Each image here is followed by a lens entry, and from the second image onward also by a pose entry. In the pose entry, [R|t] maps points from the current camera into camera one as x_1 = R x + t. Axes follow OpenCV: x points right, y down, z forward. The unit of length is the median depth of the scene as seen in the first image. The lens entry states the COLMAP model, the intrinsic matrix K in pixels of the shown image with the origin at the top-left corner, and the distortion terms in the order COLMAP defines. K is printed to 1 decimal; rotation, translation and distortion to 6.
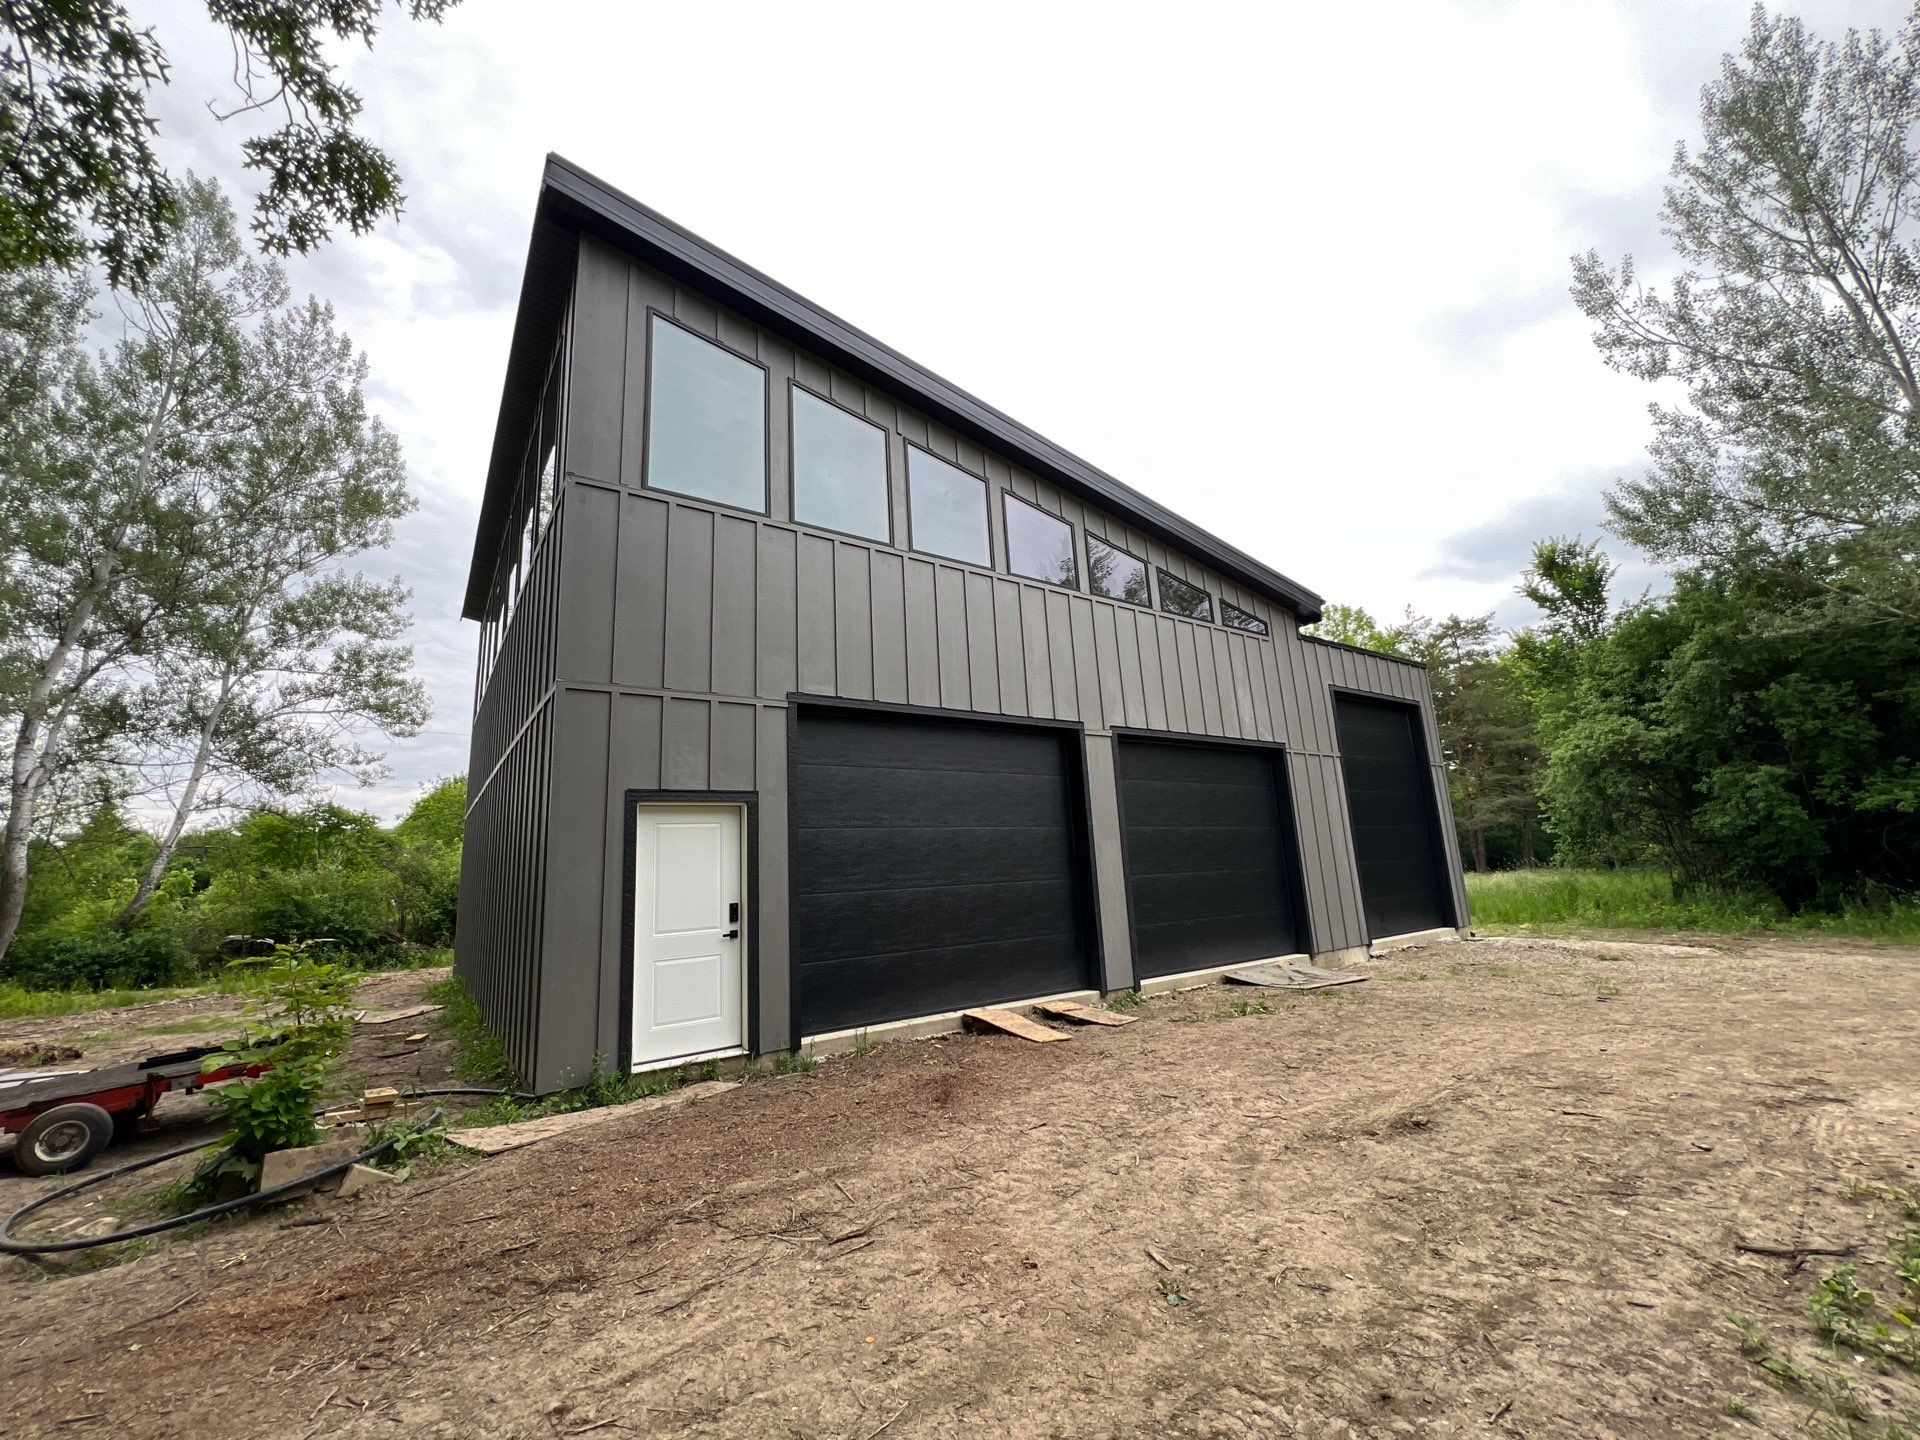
lens RADIAL K [[760.8, 0, 964.9], [0, 760.8, 727.6], [0, 0, 1]] dist [-0.004613, 0.001053]
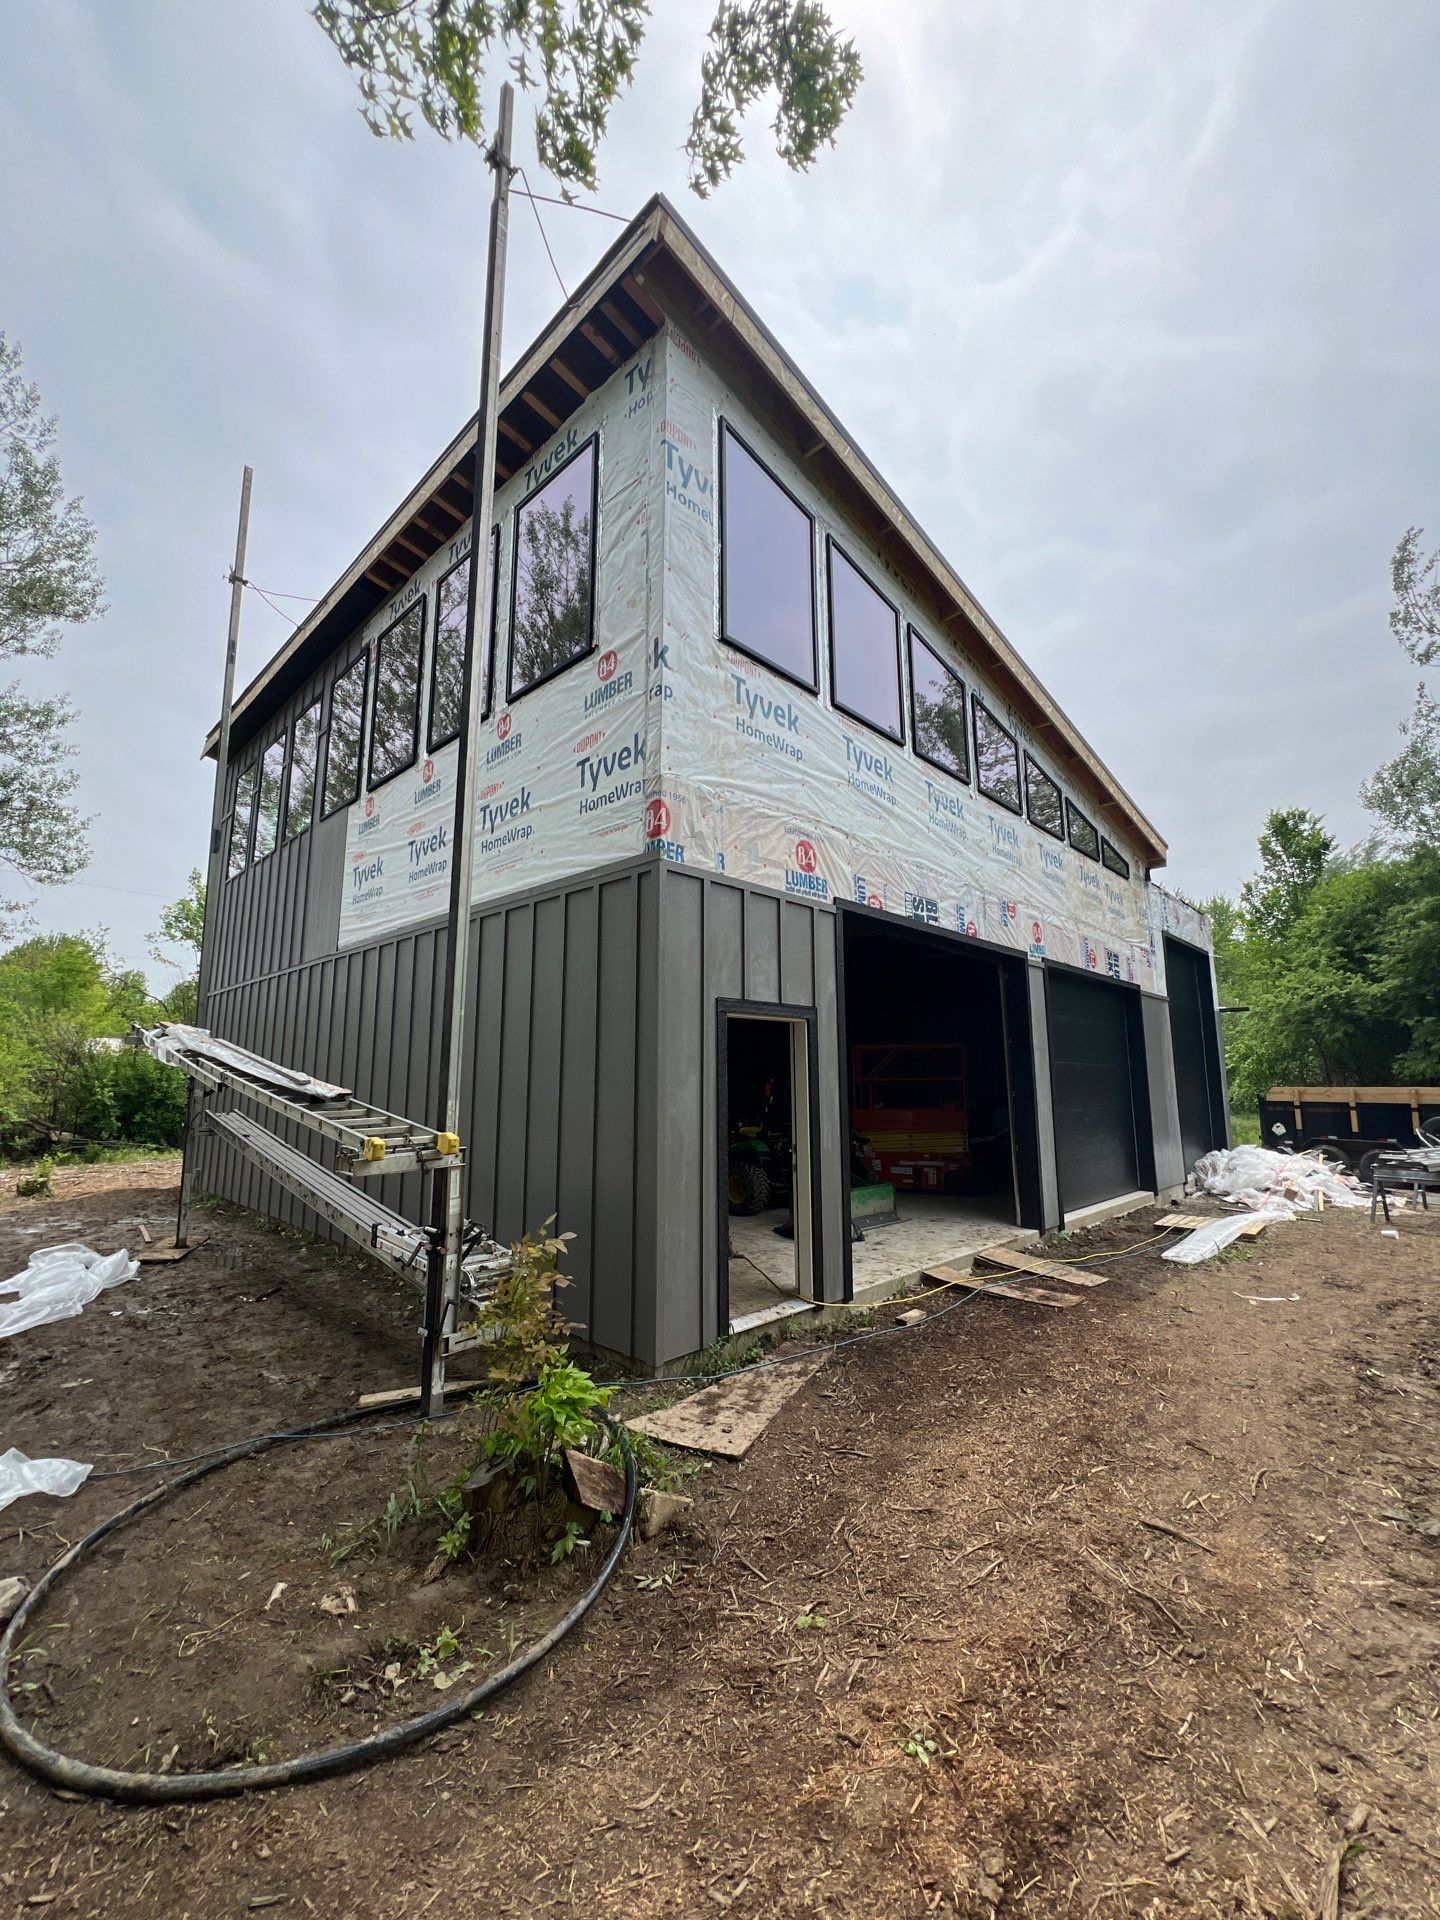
lens RADIAL K [[760.8, 0, 715.3], [0, 760.8, 952.0], [0, 0, 1]] dist [-0.004613, 0.001053]
pose [[0.983269, 0.079381, 0.163956, -0.189424], [-0.084705, 0.996074, 0.025724, 0.002815], [-0.161270, -0.039181, 0.986132, 0.059093]]
